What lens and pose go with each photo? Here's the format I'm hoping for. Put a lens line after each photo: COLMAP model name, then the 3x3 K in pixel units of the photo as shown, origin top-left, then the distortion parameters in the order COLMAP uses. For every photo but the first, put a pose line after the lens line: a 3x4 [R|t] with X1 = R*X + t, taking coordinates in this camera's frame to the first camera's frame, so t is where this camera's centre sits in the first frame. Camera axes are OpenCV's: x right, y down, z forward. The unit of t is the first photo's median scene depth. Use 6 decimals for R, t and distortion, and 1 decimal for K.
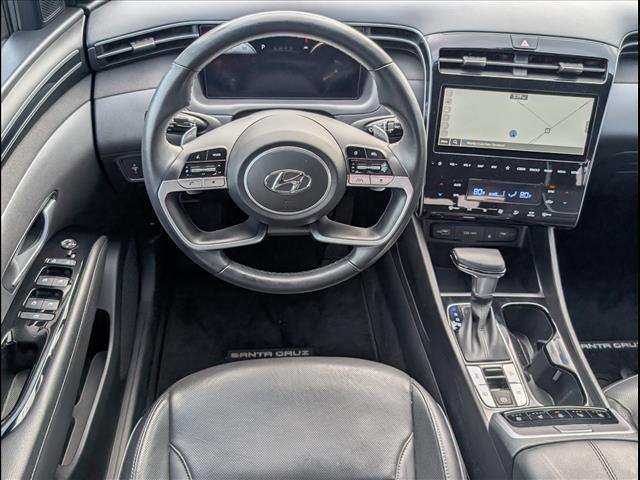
lens RADIAL K [[526.2, 0, 320.0], [0, 526.2, 240.0], [0, 0, 1]] dist [-0.001728, -0.001414]
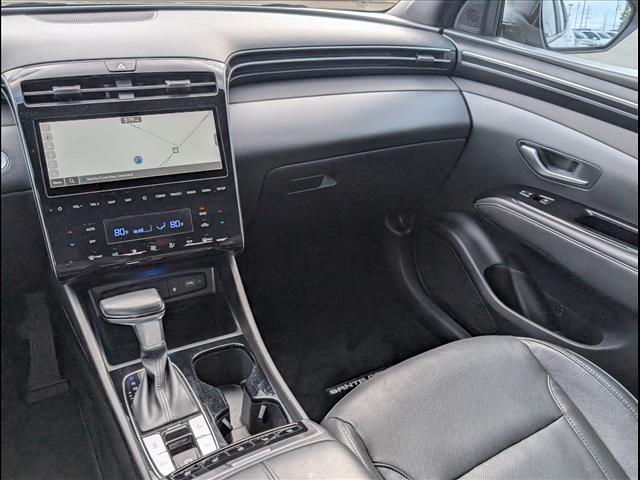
lens RADIAL K [[526.2, 0, 320.0], [0, 526.2, 240.0], [0, 0, 1]] dist [-0.001728, -0.001414]
pose [[0.899063, -0.224720, 0.375749, 0.278349], [0.309313, 0.933408, -0.181867, 0.181994], [-0.309858, 0.279734, 0.908701, 0.131877]]
